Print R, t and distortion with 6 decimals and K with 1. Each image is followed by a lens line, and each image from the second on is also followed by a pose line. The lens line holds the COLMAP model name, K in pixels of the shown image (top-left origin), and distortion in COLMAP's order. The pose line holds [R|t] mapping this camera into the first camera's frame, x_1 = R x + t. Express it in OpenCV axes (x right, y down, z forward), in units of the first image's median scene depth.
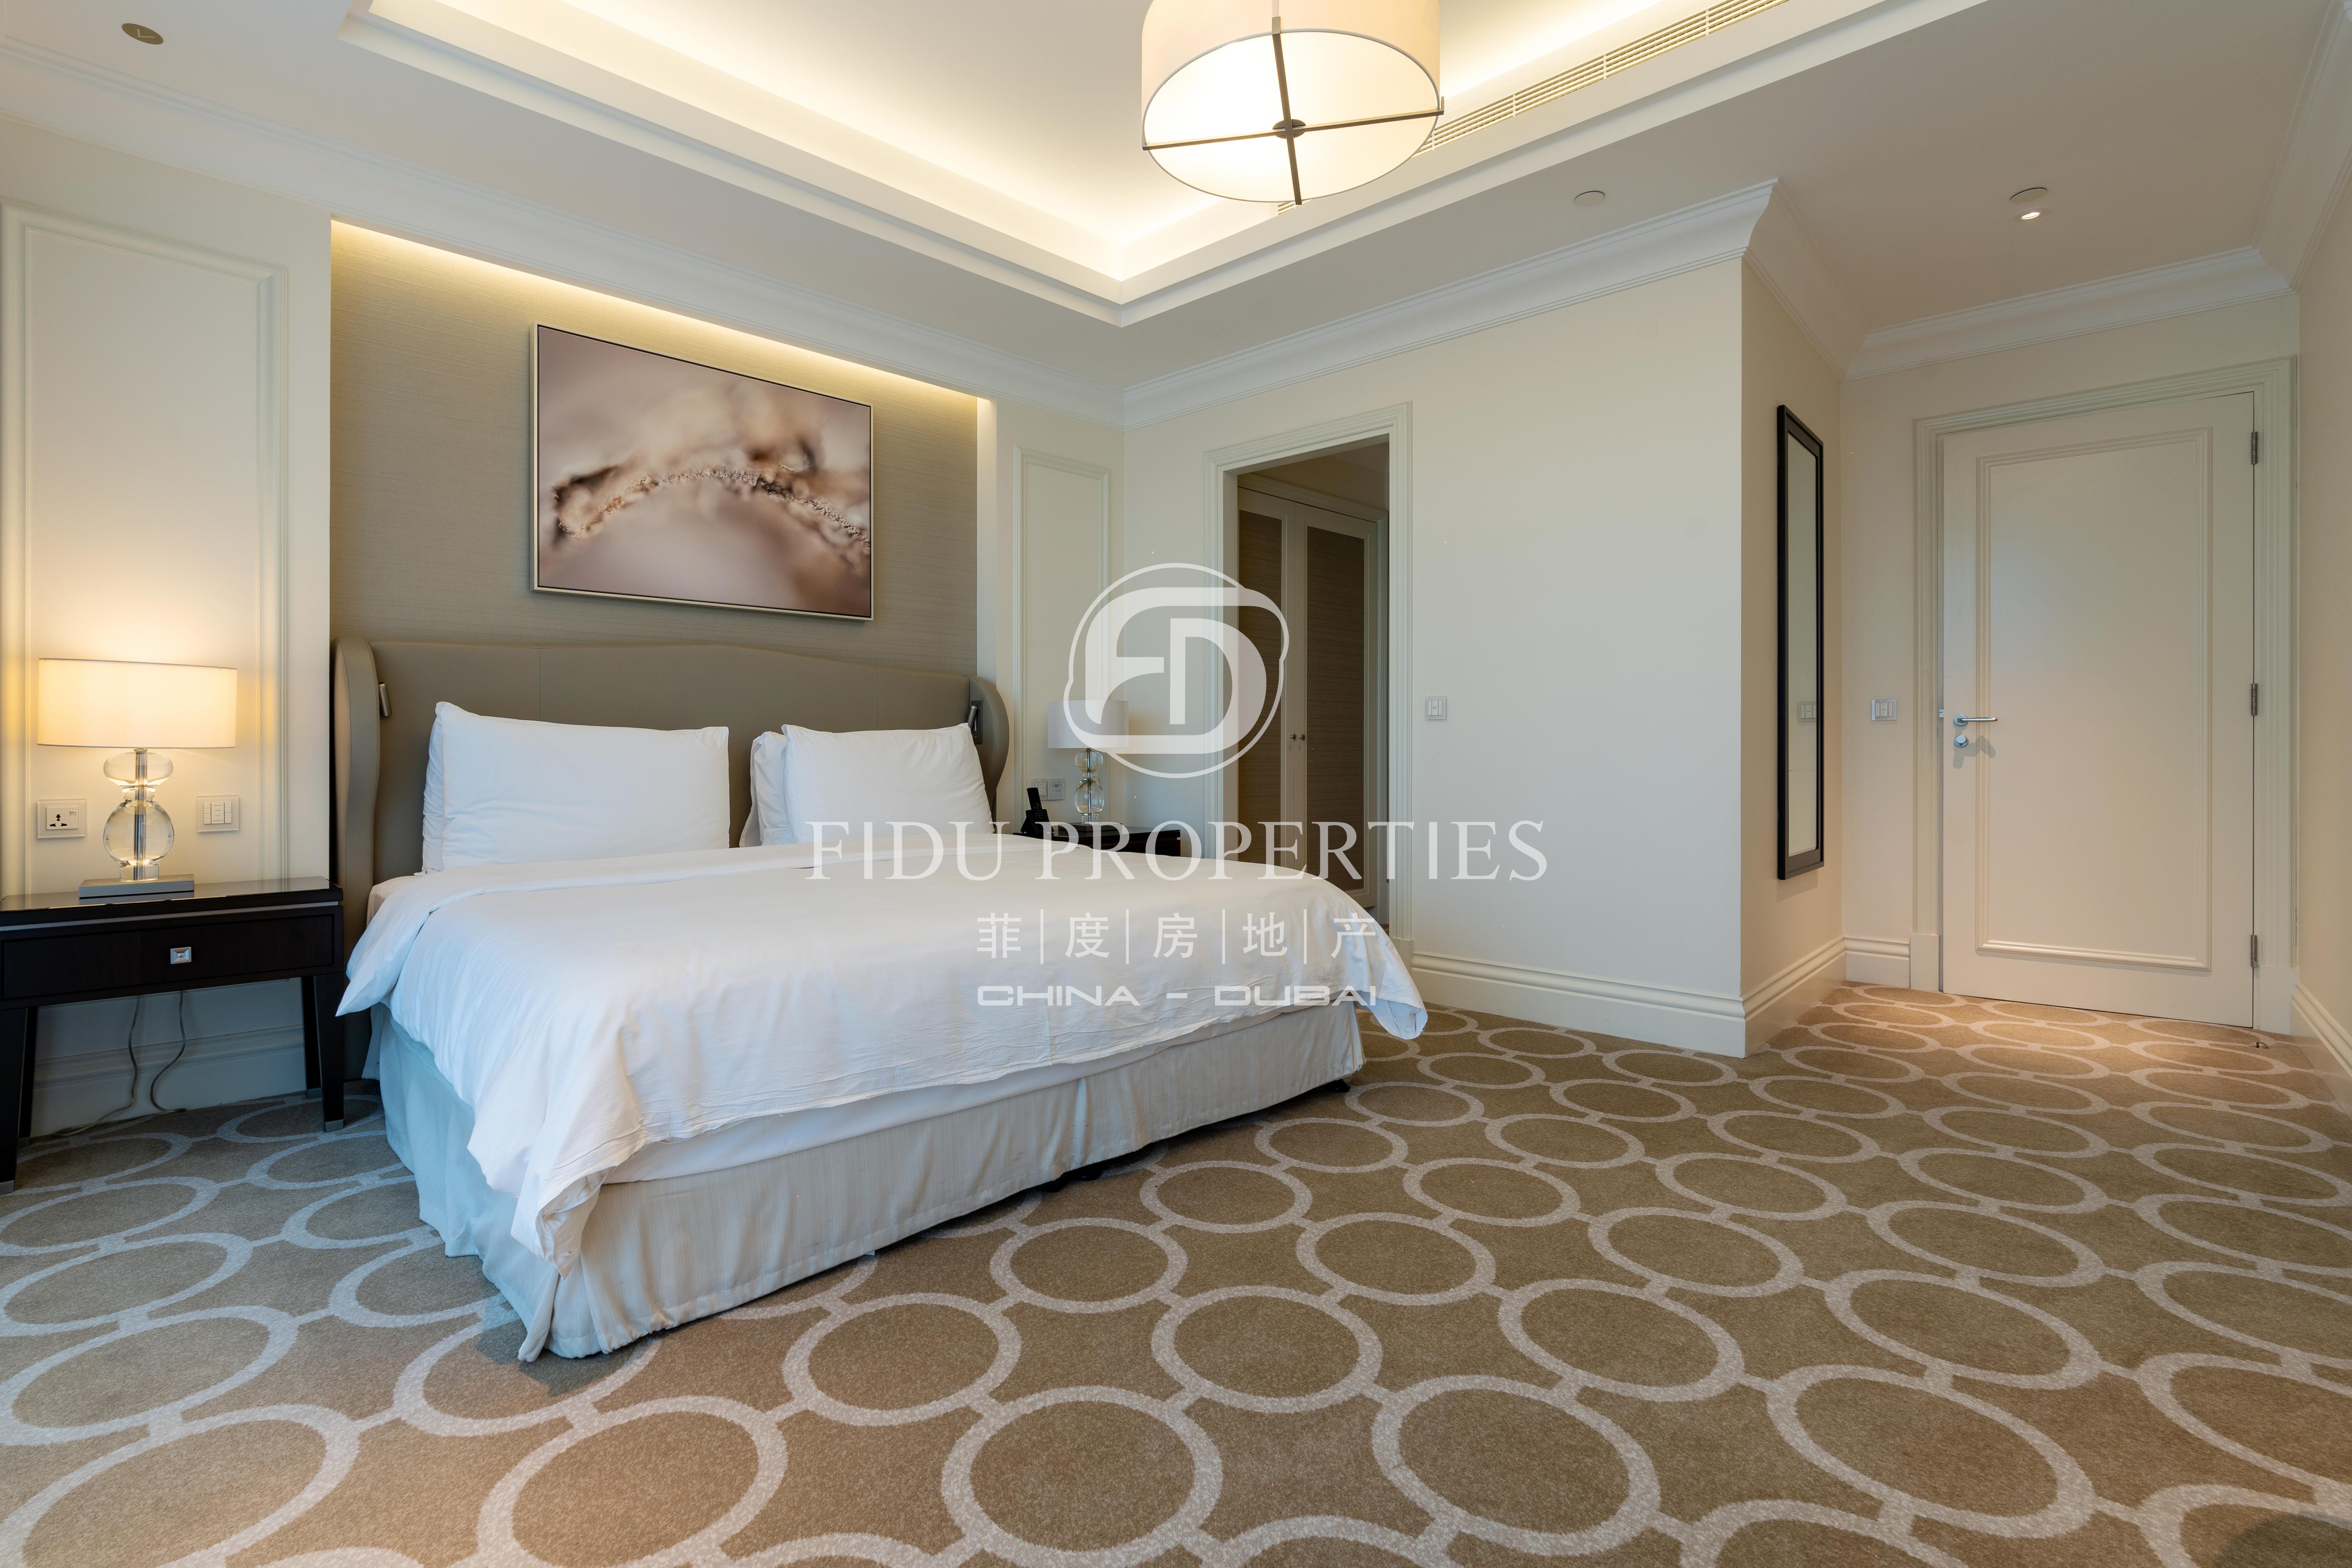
lens RADIAL K [[1128.6, 0, 1108.4], [0, 1128.6, 753.3], [0, 0, 1]] dist [0.001950, 0.000340]
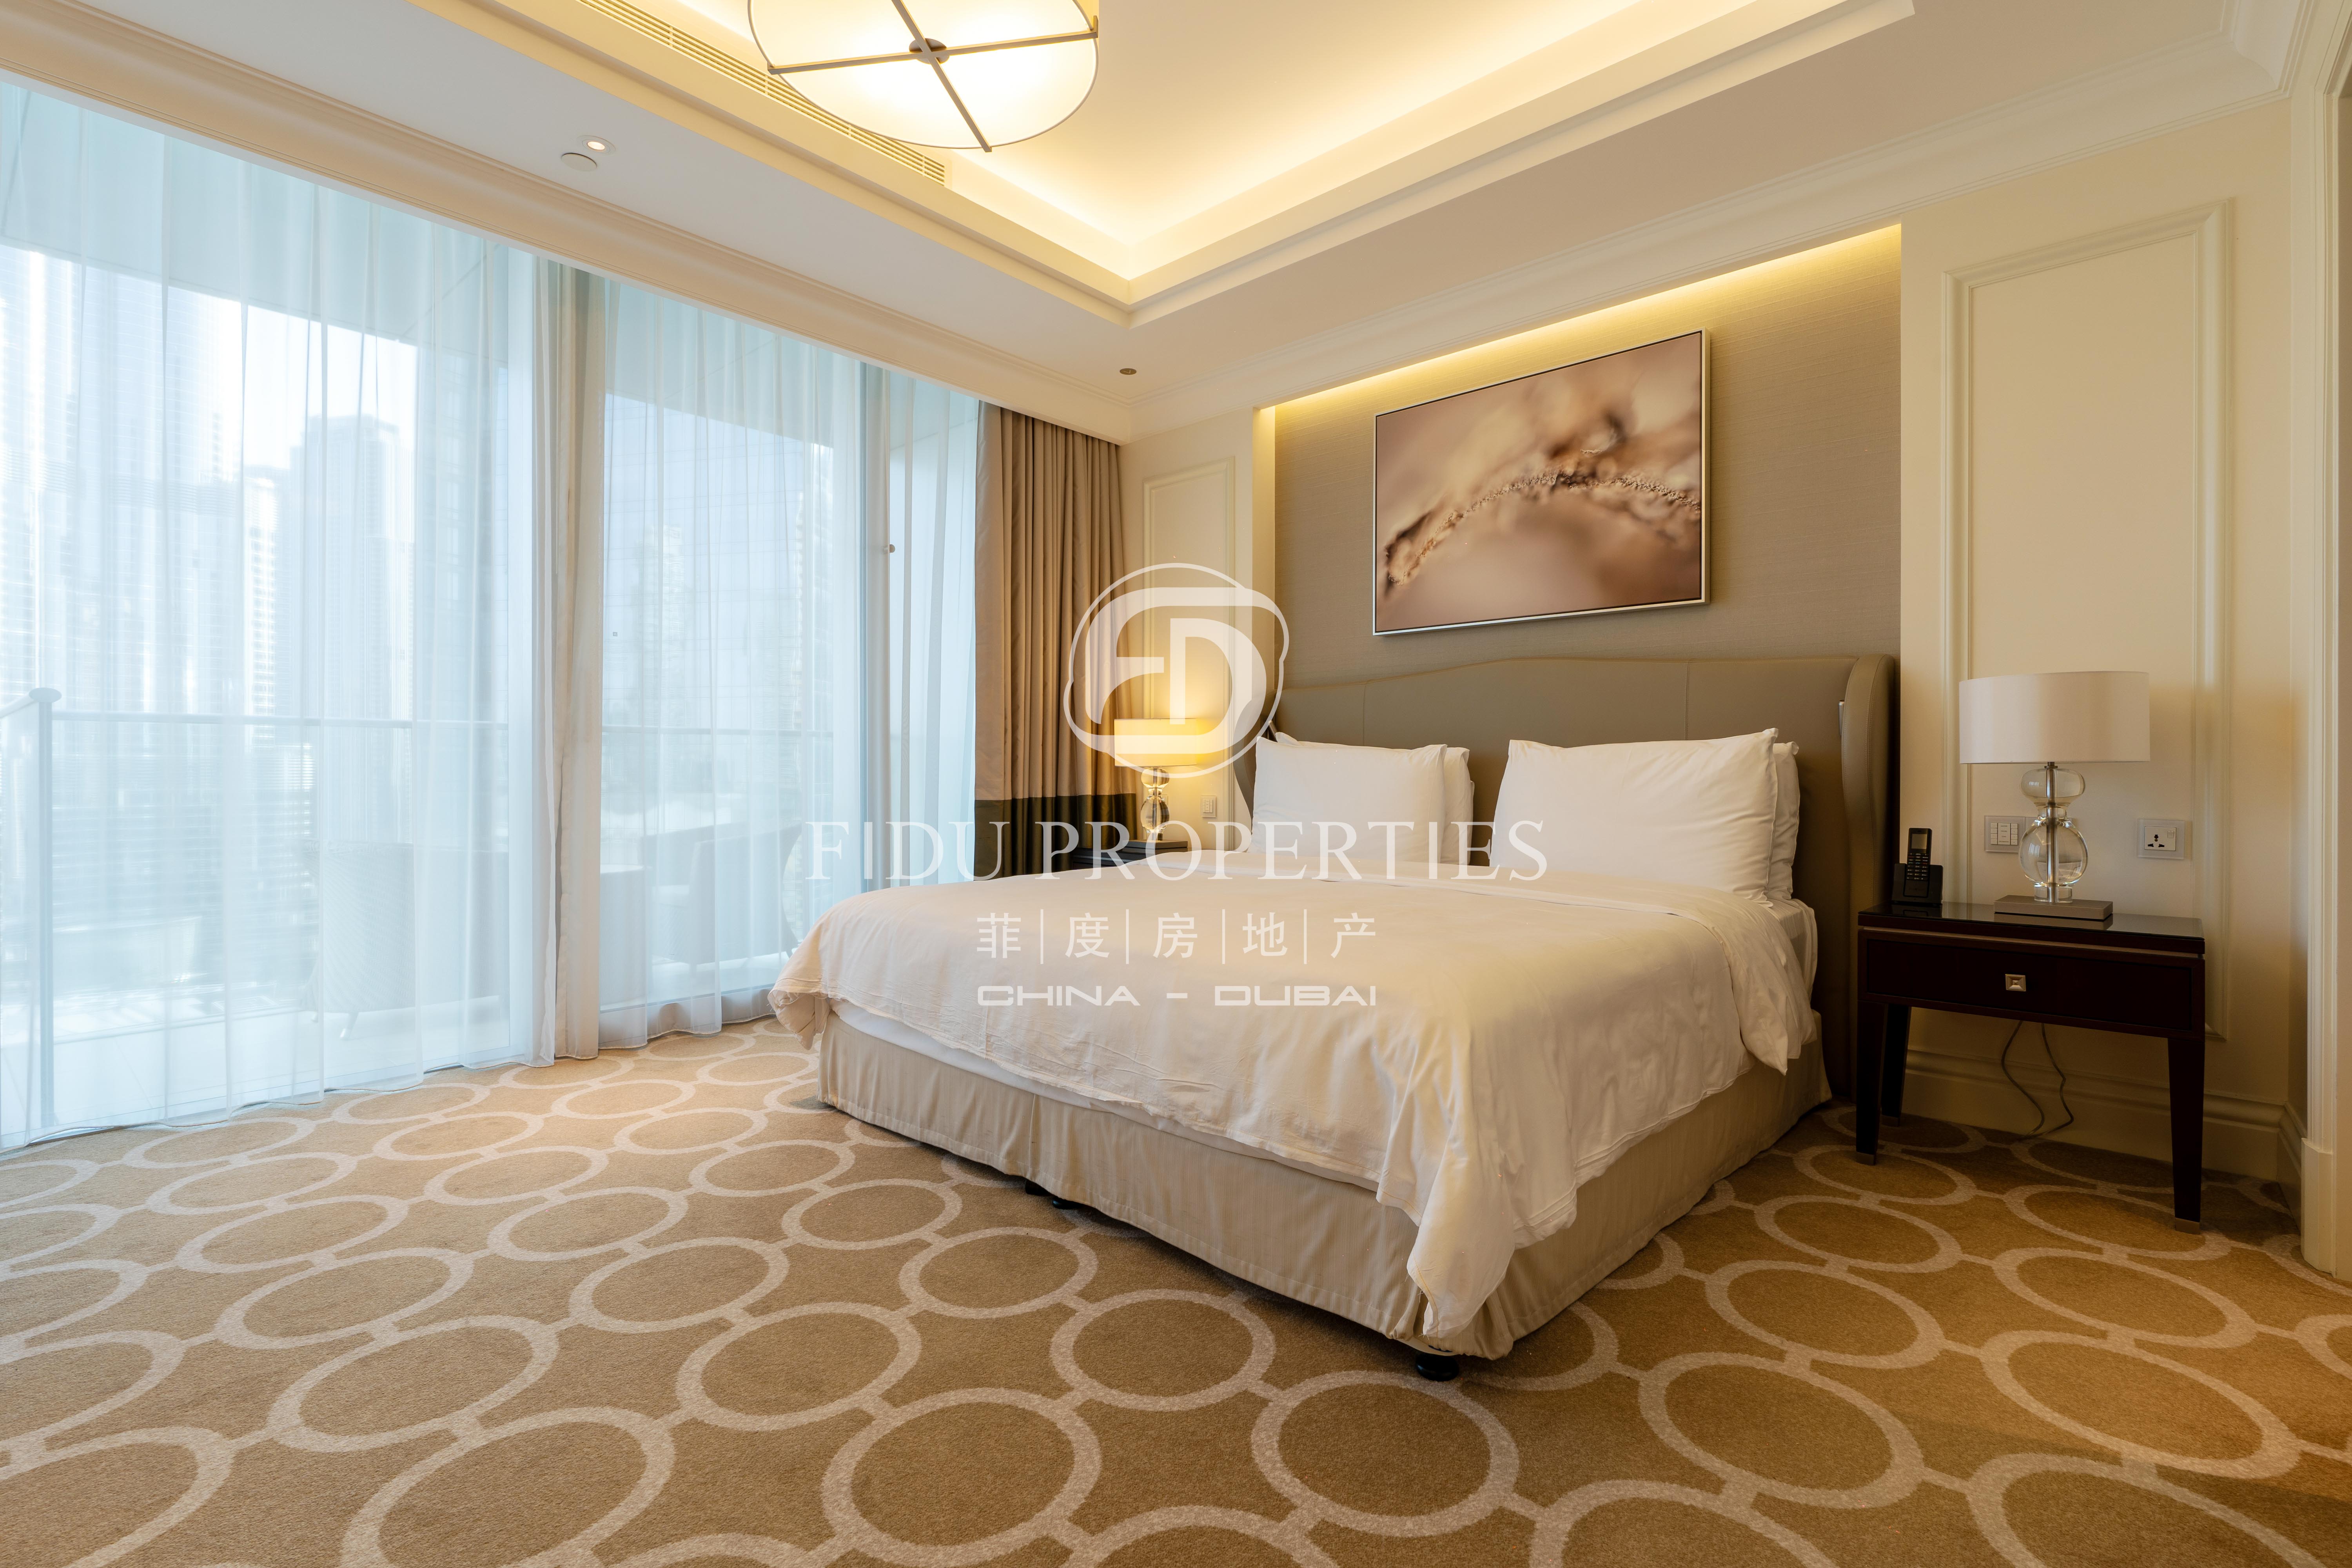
lens RADIAL K [[1053.6, 0, 1153.7], [0, 1053.6, 771.3], [0, 0, 1]] dist [-0.007158, 0.000045]
pose [[0.043924, 0.003184, -0.999030, 0.562457], [-0.003872, 0.999988, 0.003017, -0.001075], [0.999027, 0.003736, 0.043935, 0.654741]]
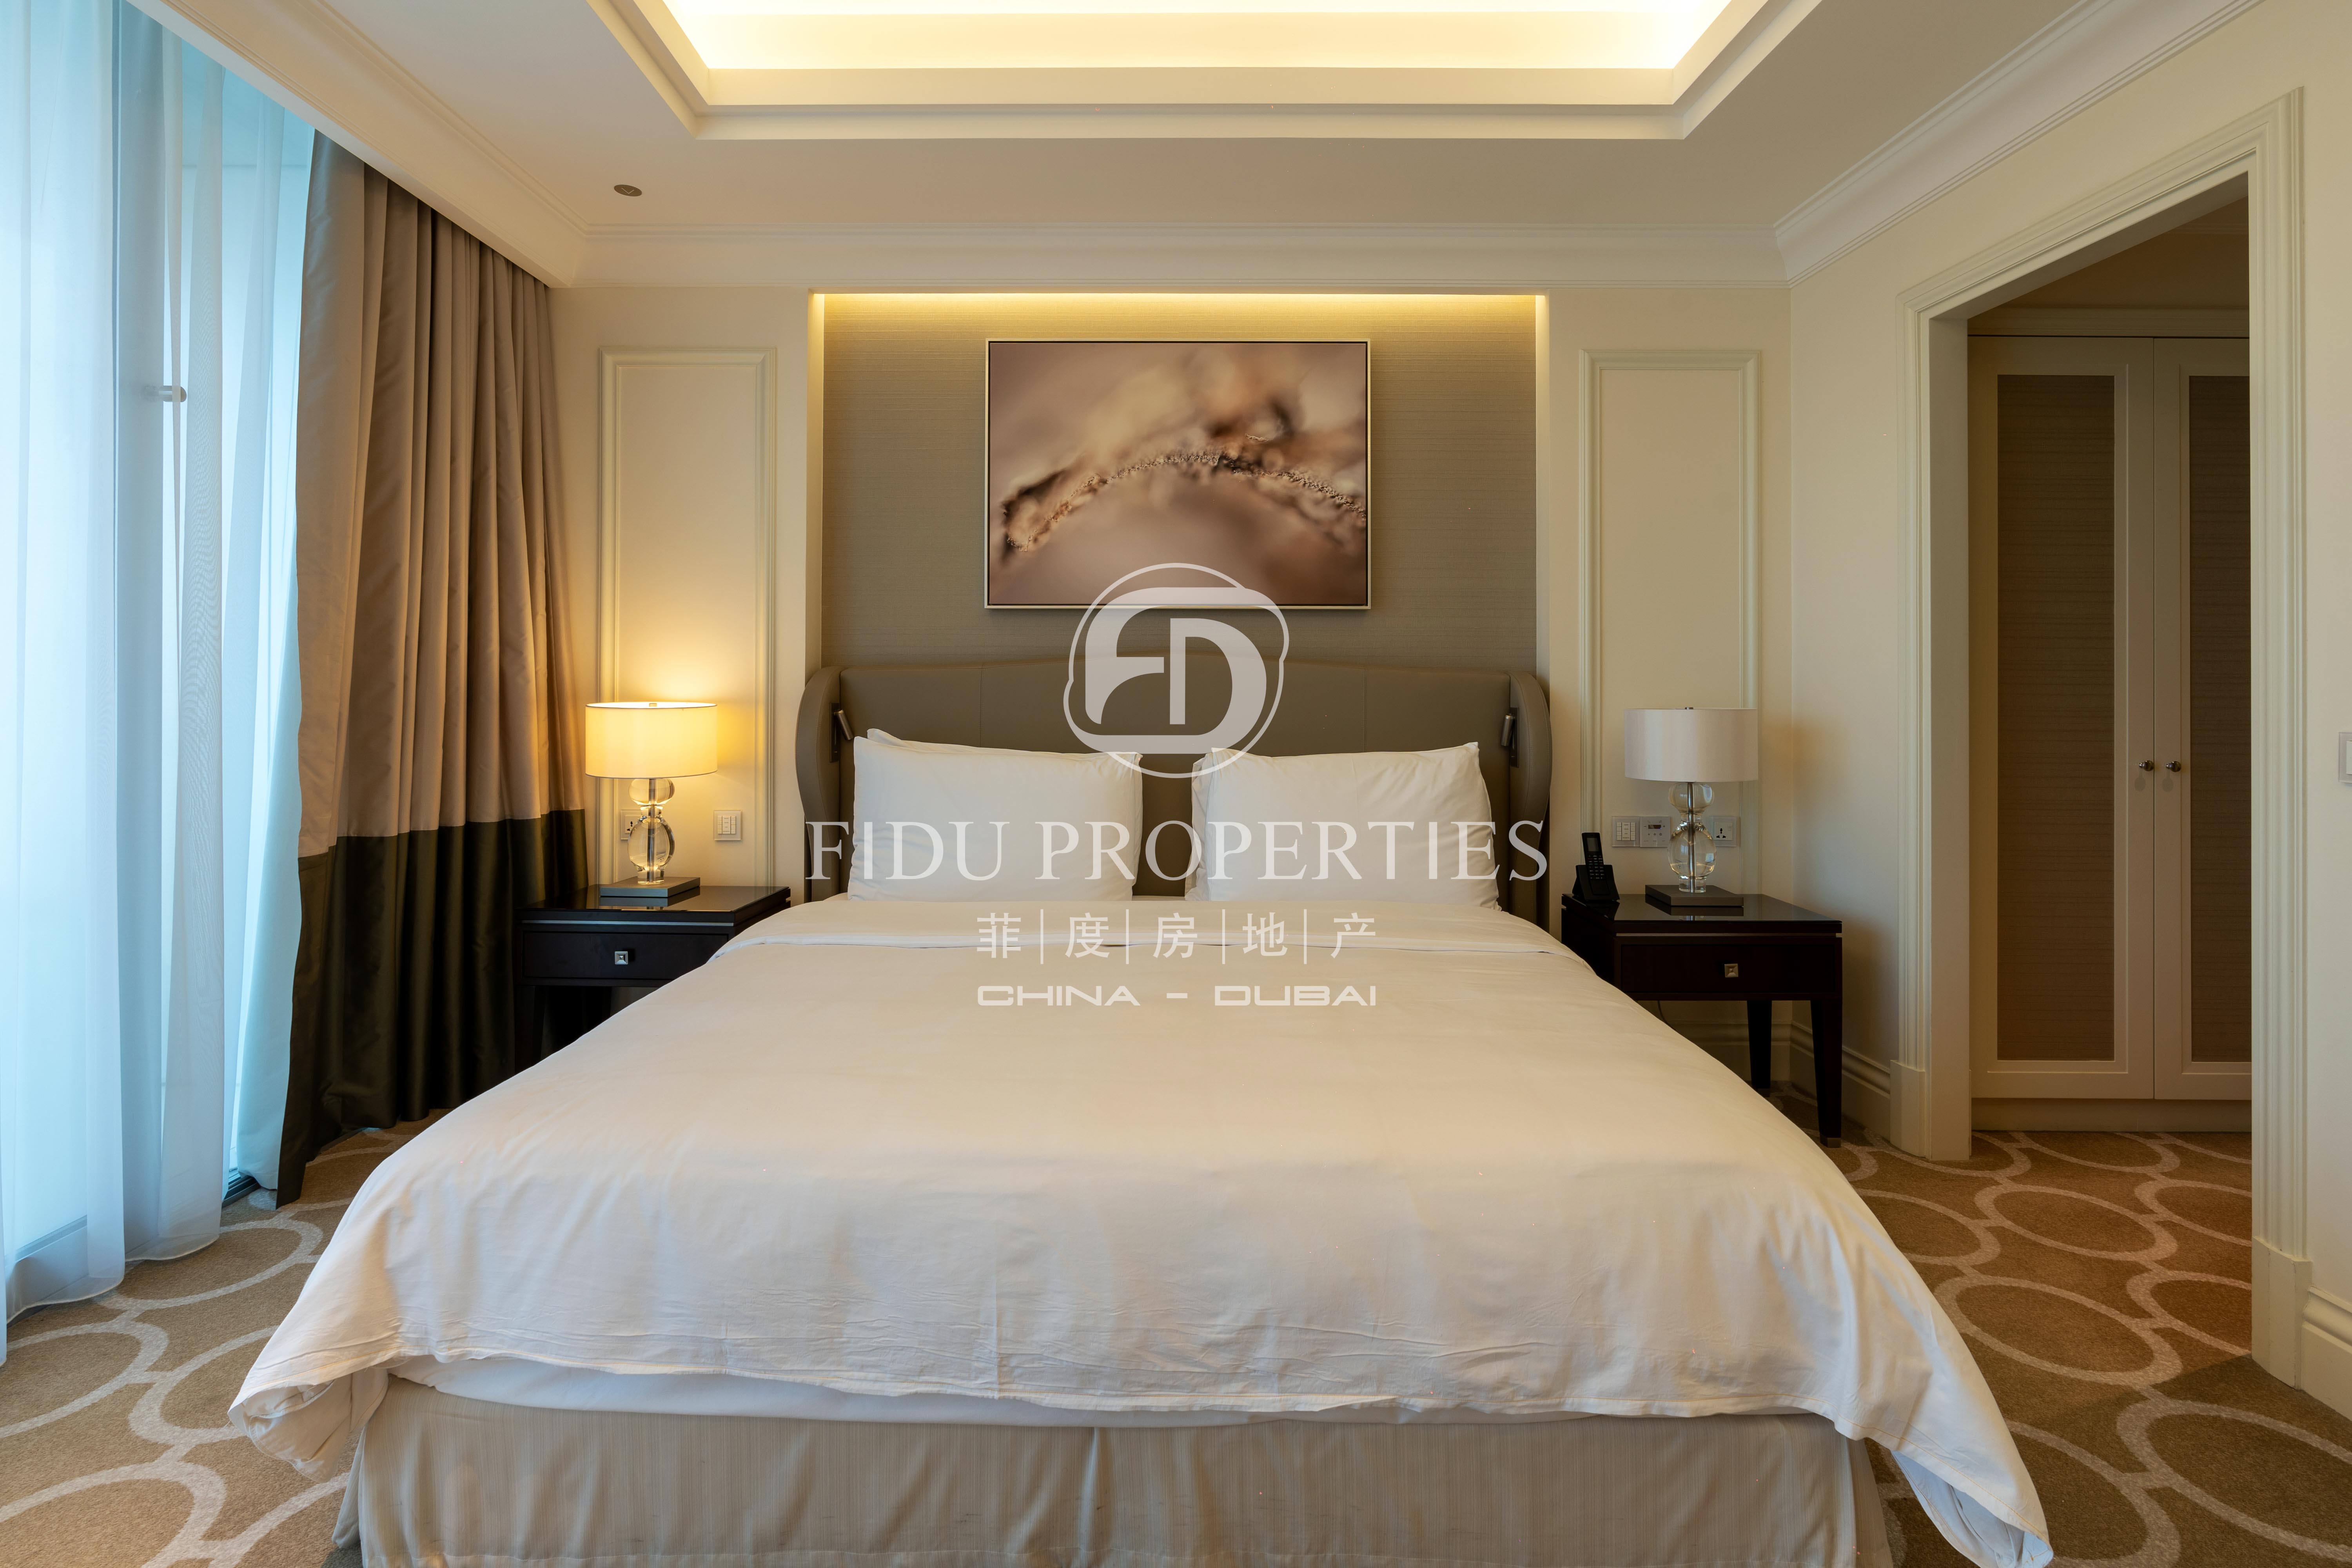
lens RADIAL K [[1128.9, 0, 1144.3], [0, 1128.9, 679.1], [0, 0, 1]] dist [-0.004350, 0.000330]
pose [[0.714411, -0.003677, -0.699717, 0.261630], [-0.001750, 0.999974, -0.007042, -0.069676], [0.699724, 0.006255, 0.714385, 0.356949]]
